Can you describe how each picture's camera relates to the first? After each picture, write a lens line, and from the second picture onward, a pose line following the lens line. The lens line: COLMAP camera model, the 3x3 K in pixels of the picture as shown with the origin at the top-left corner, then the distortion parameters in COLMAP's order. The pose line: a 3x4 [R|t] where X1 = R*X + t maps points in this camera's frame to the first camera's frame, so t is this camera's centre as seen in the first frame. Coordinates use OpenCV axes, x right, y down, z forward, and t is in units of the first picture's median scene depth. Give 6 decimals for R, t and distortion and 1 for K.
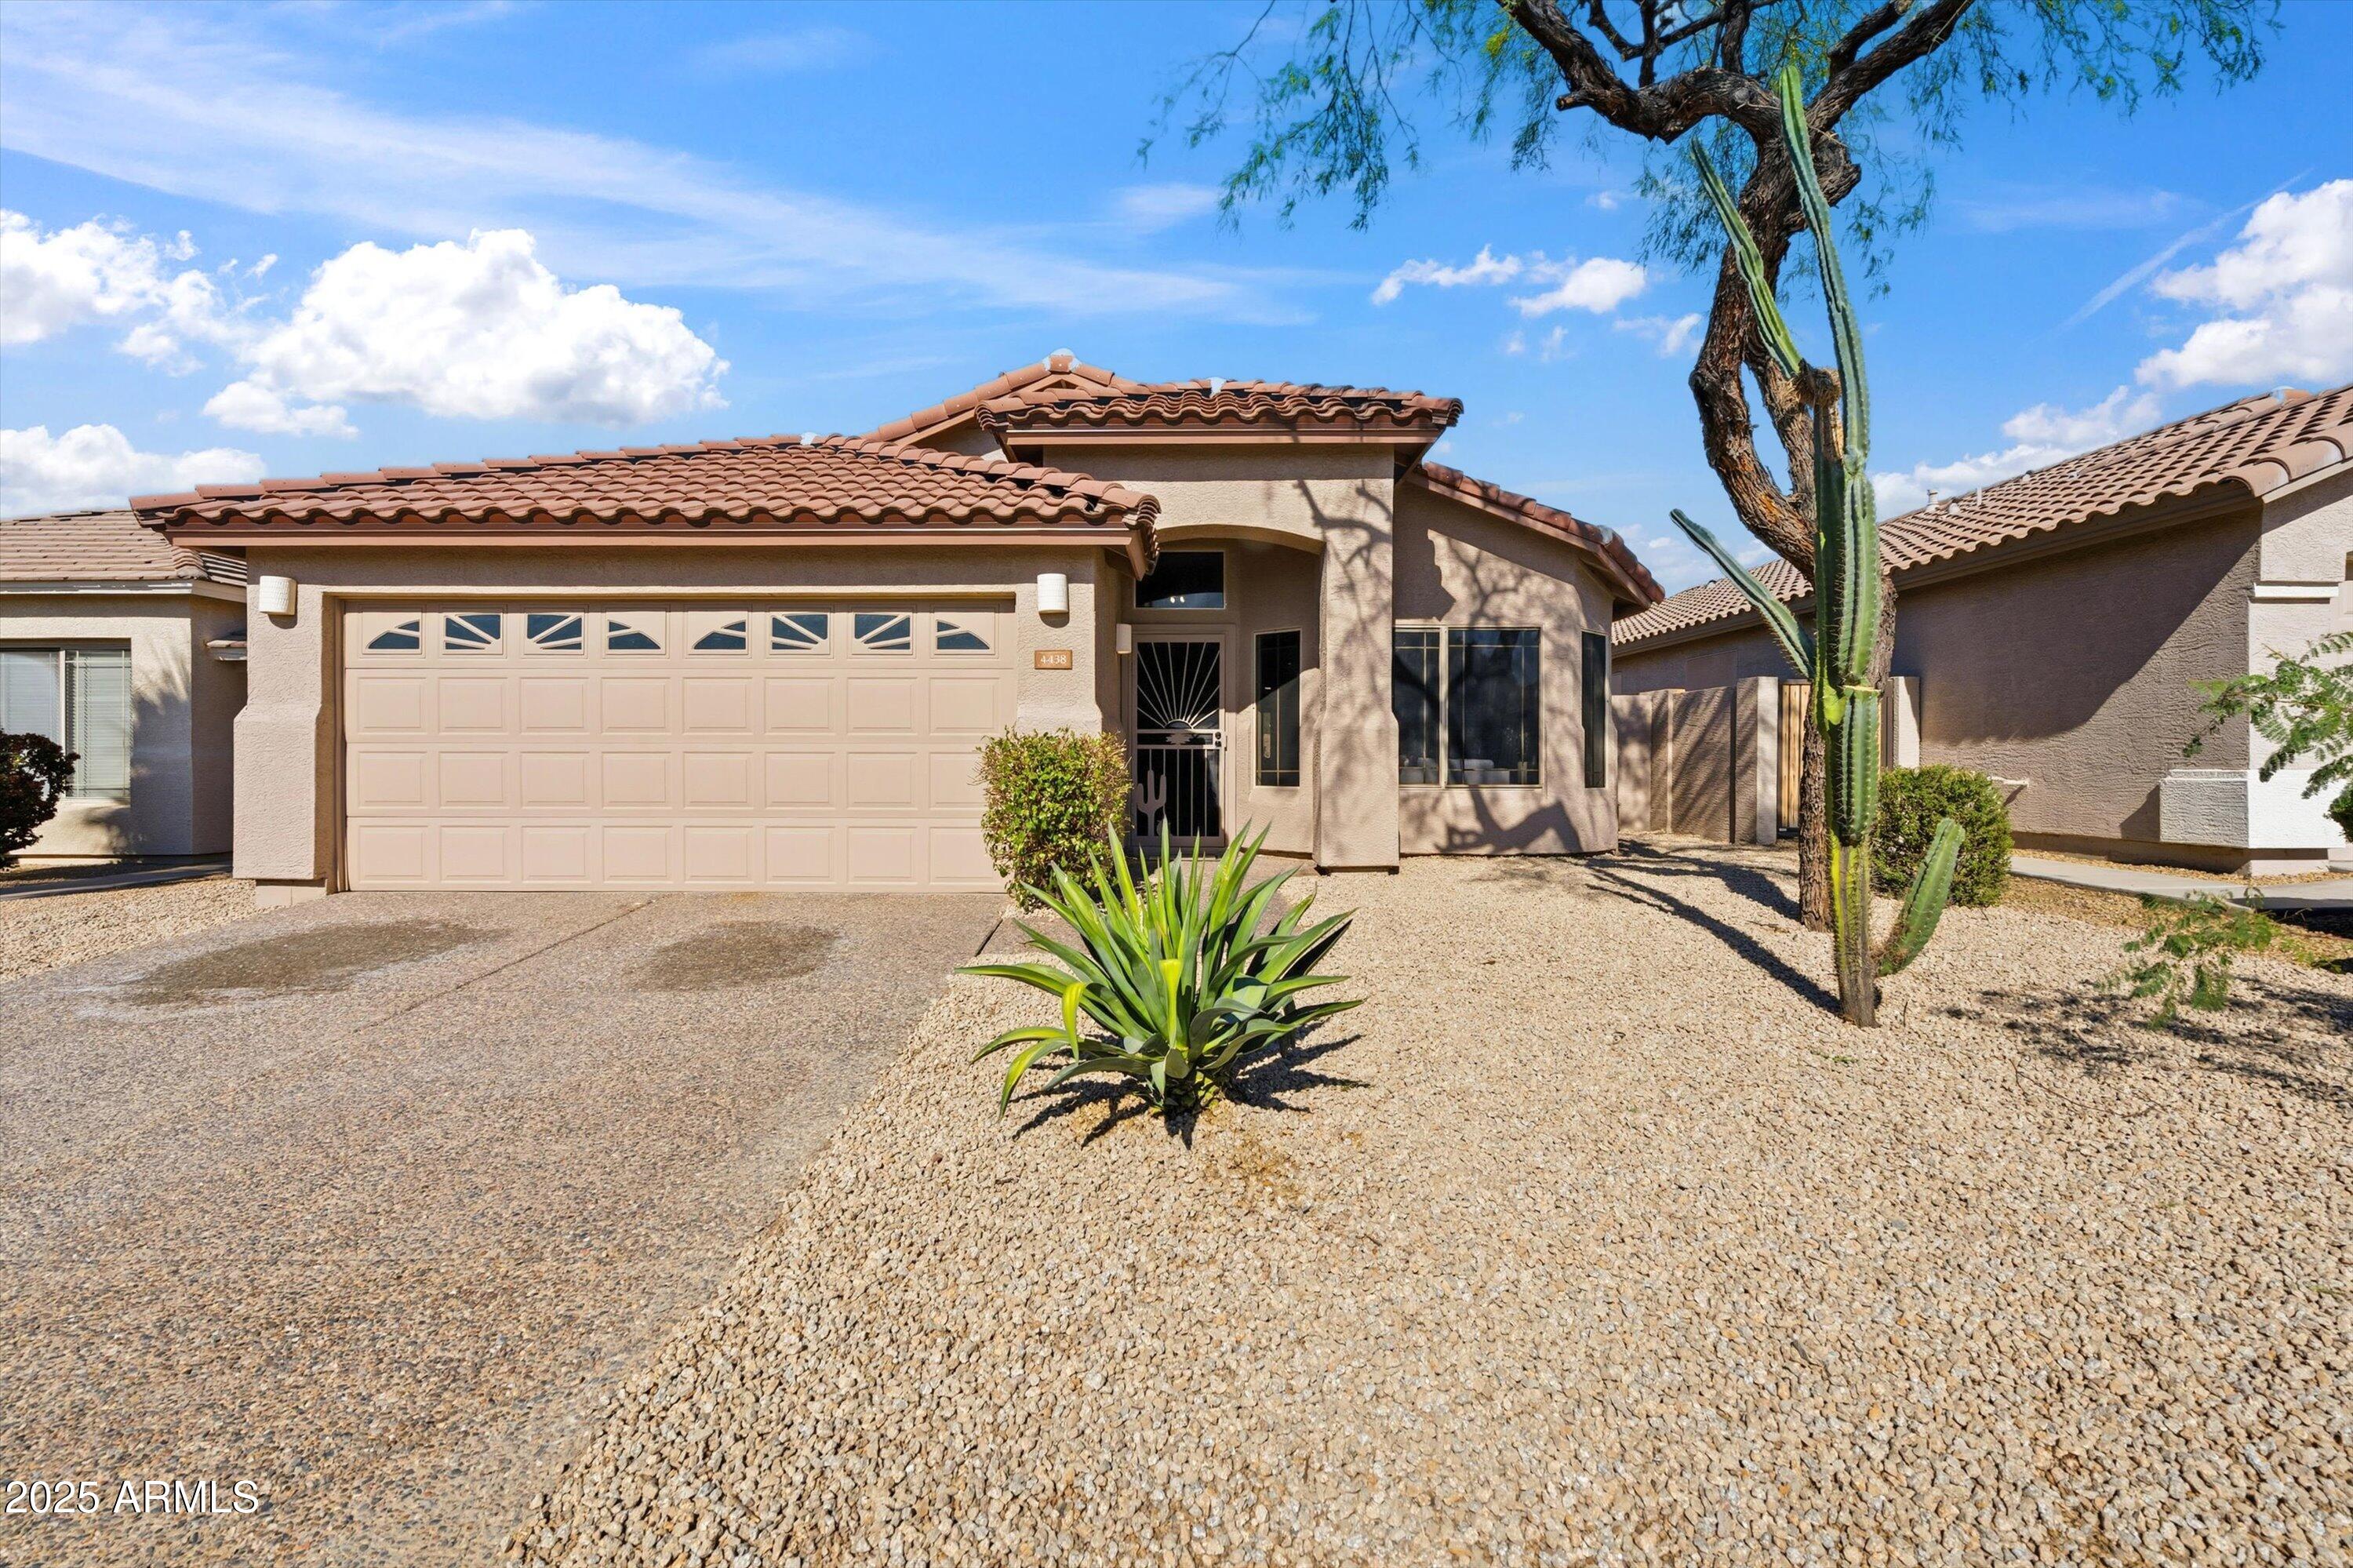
lens RADIAL K [[1071.0, 0, 1181.3], [0, 1071.0, 769.3], [0, 0, 1]] dist [-0.000327, 0.001365]
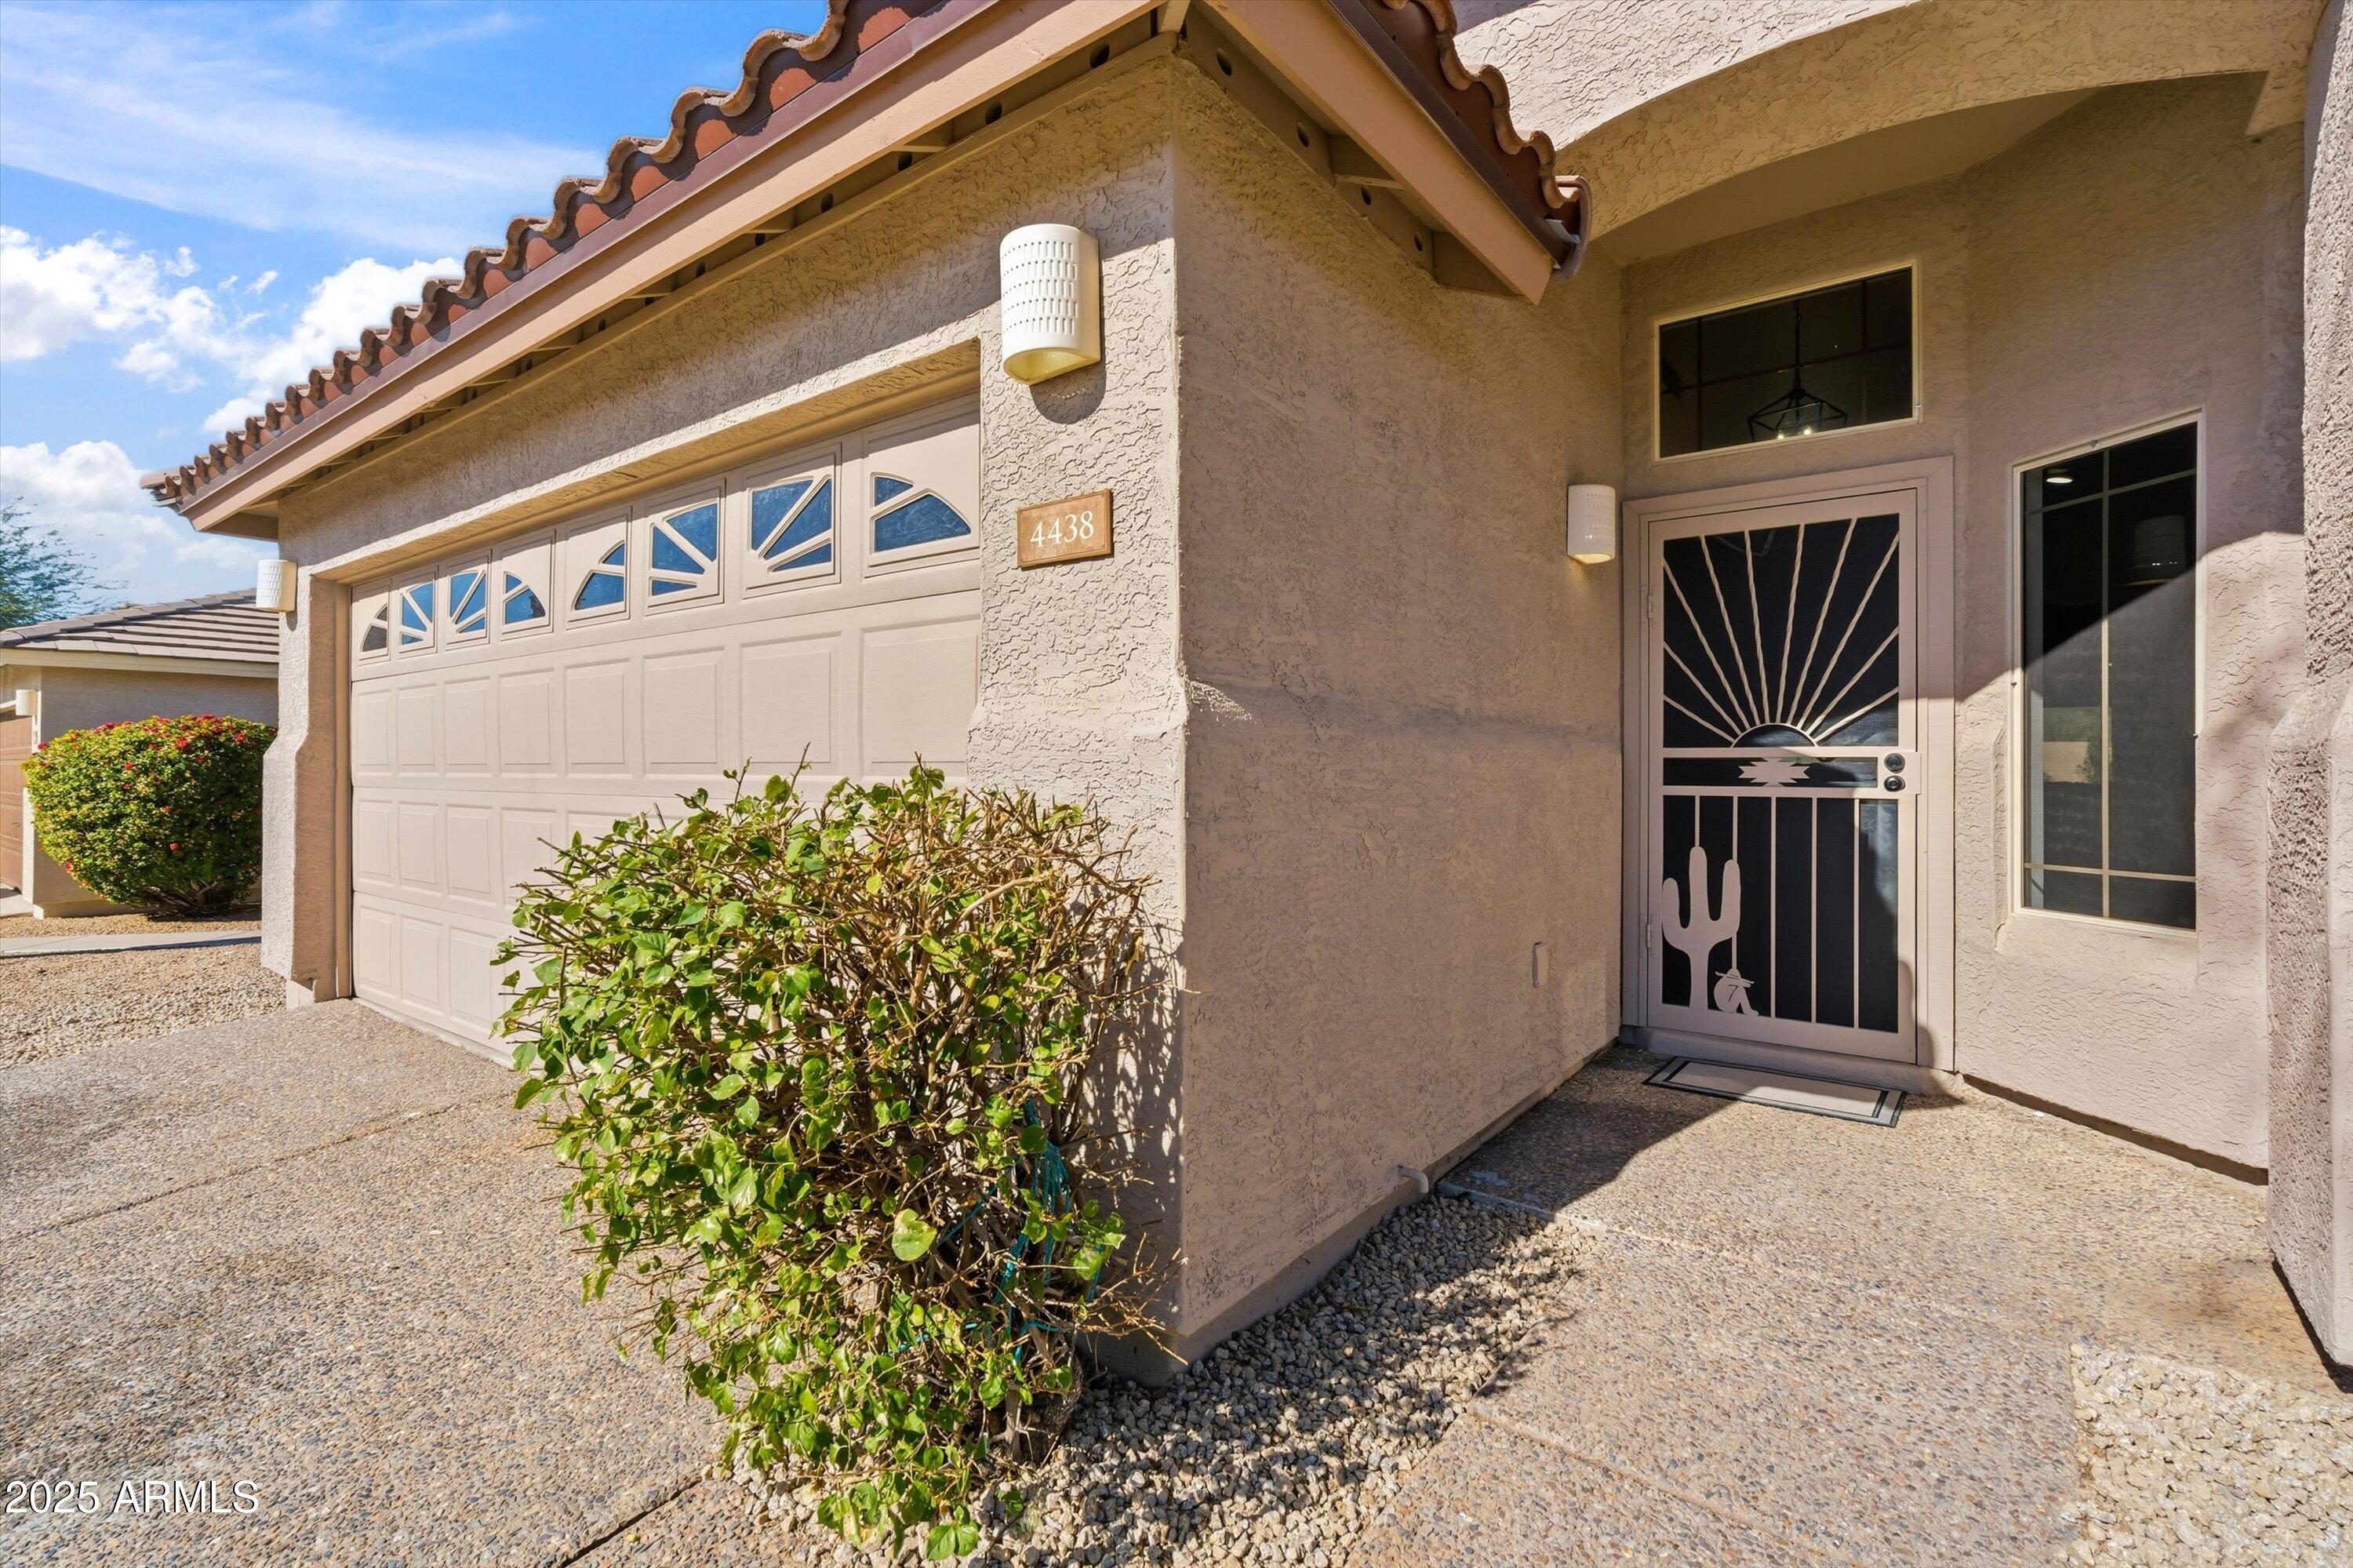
lens RADIAL K [[1071.0, 0, 1170.0], [0, 1071.0, 766.3], [0, 0, 1]] dist [-0.000327, 0.001365]
pose [[0.798995, -0.001334, -0.601336, 0.078004], [-0.006995, 0.999909, -0.011512, -0.033246], [0.601297, 0.013405, 0.798913, 0.754802]]
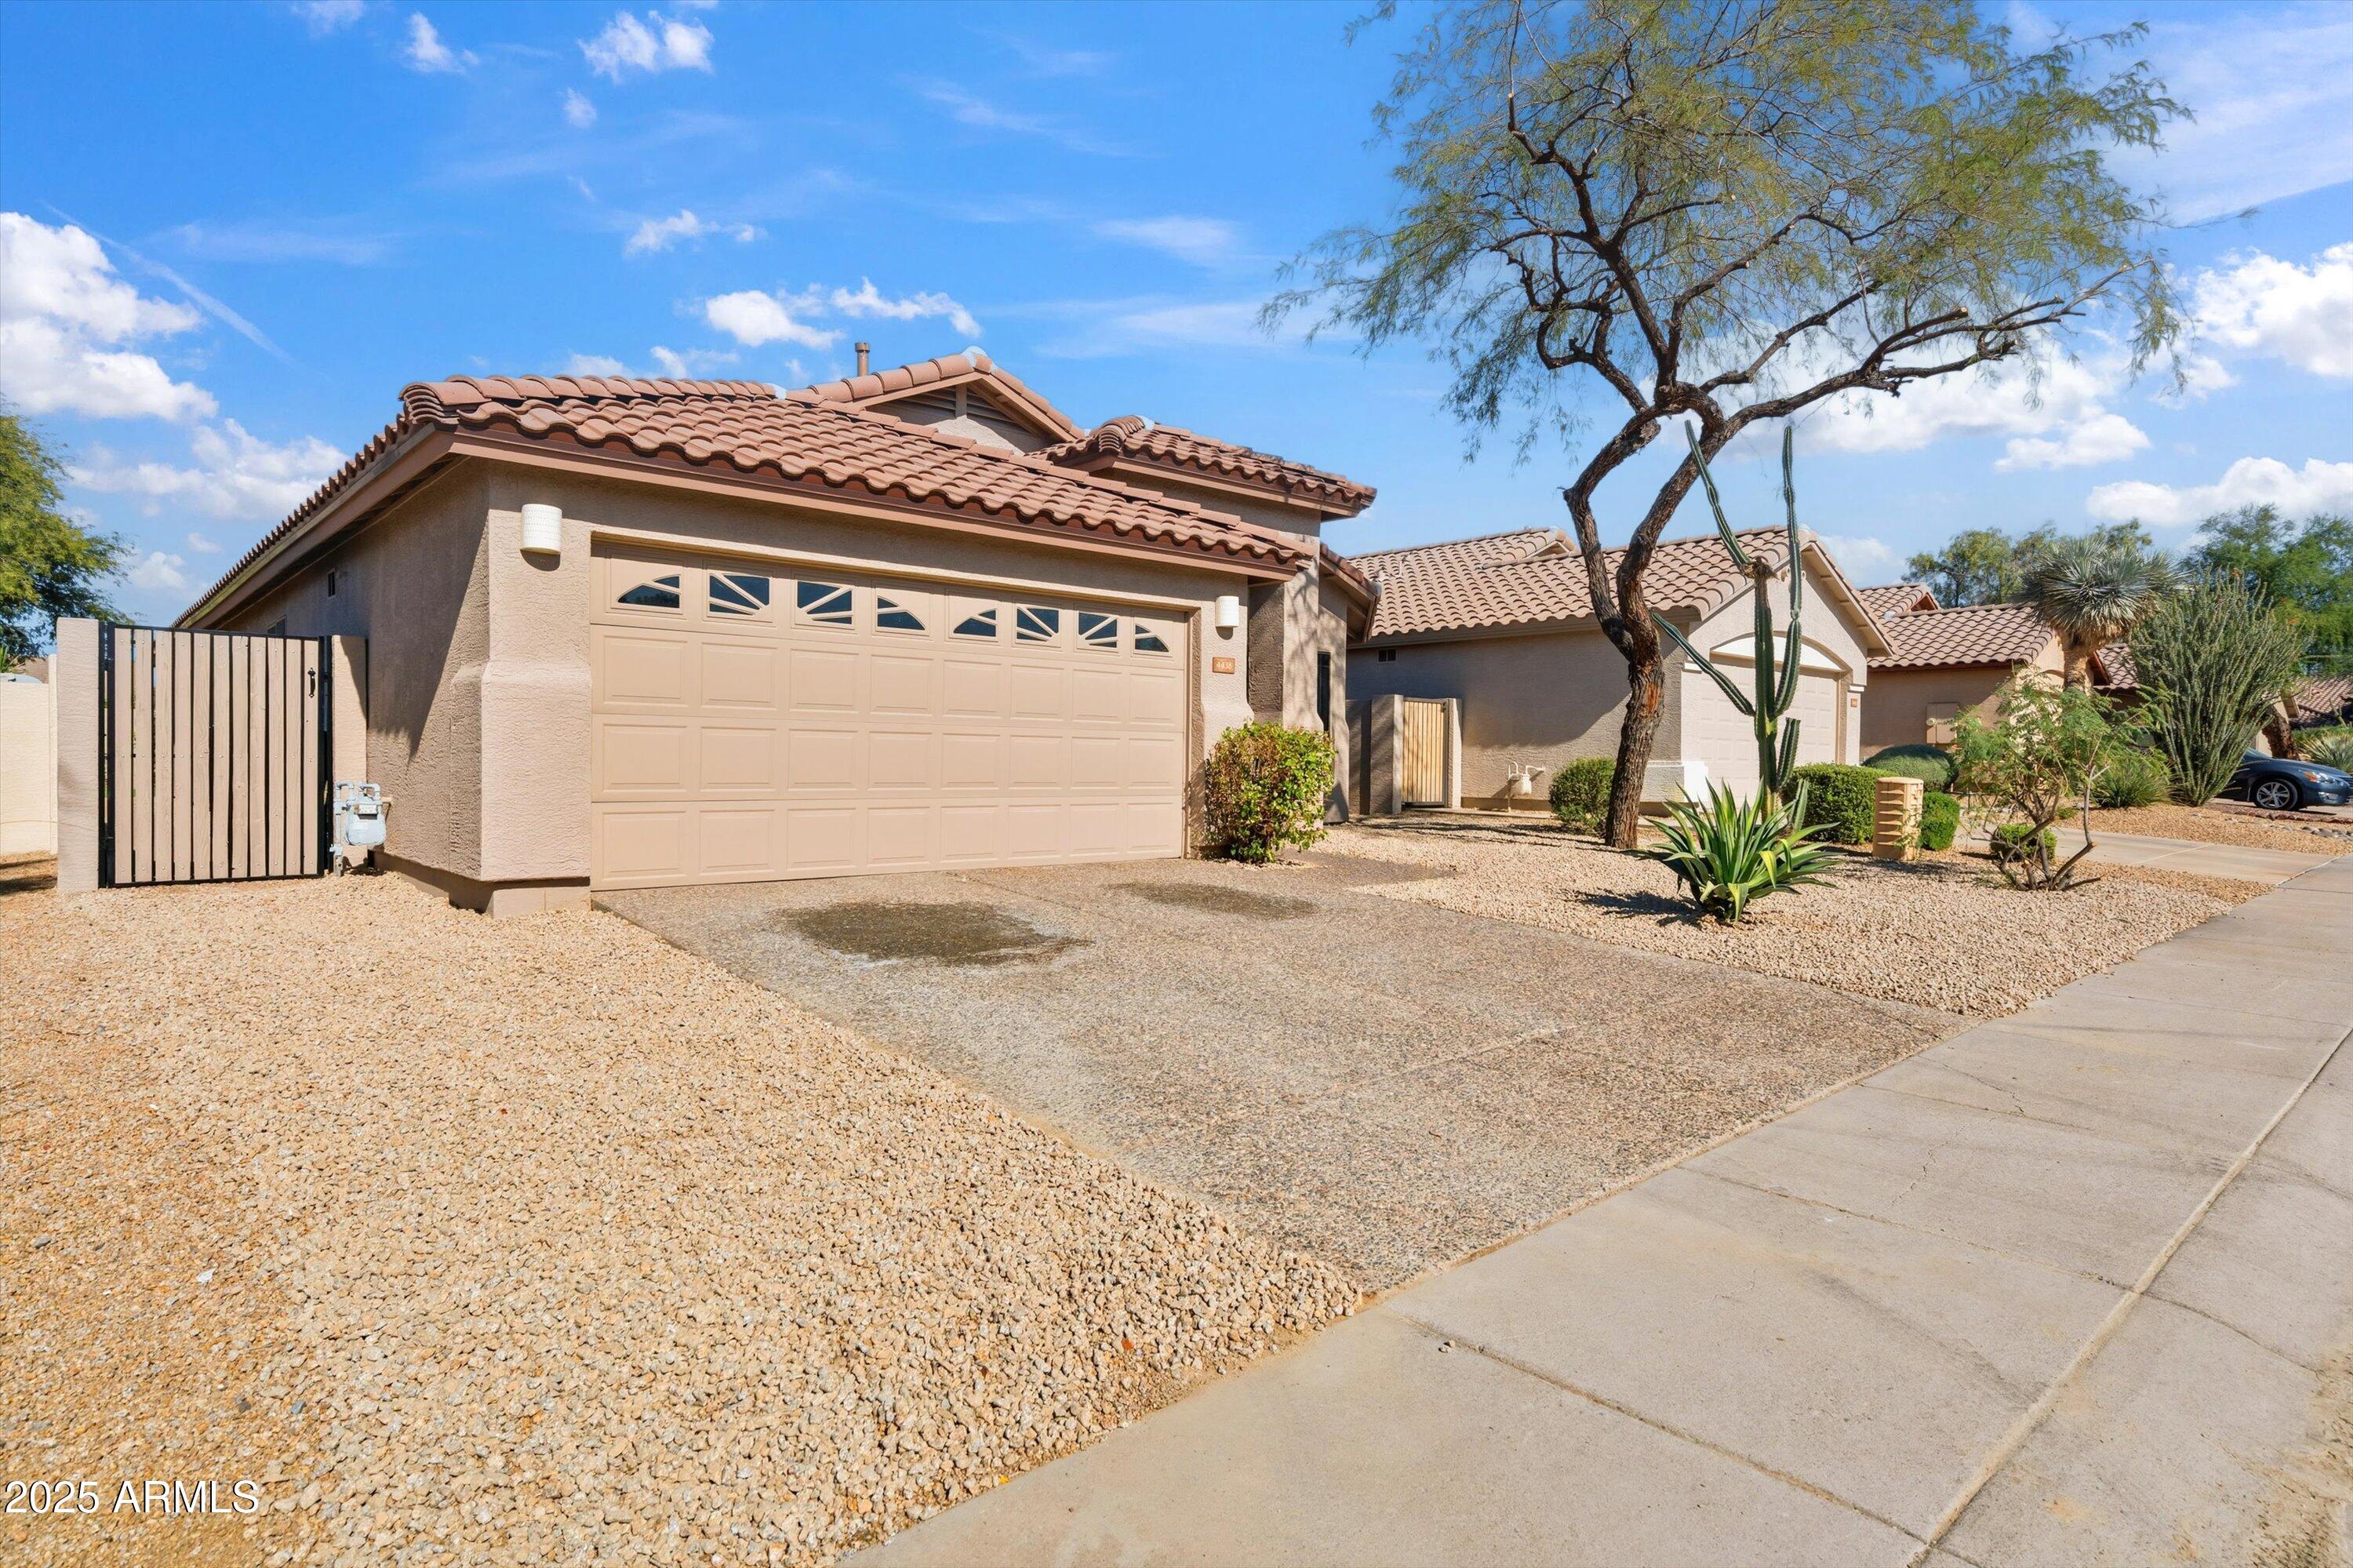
lens RADIAL K [[1243.2, 0, 1178.0], [0, 1243.2, 784.1], [0, 0, 1]] dist [-0.025106, -0.000090]
pose [[0.727029, -0.005570, 0.686585, -1.095454], [-0.013414, 0.999661, 0.022313, 0.001869], [-0.686476, -0.025432, 0.726707, -0.003640]]
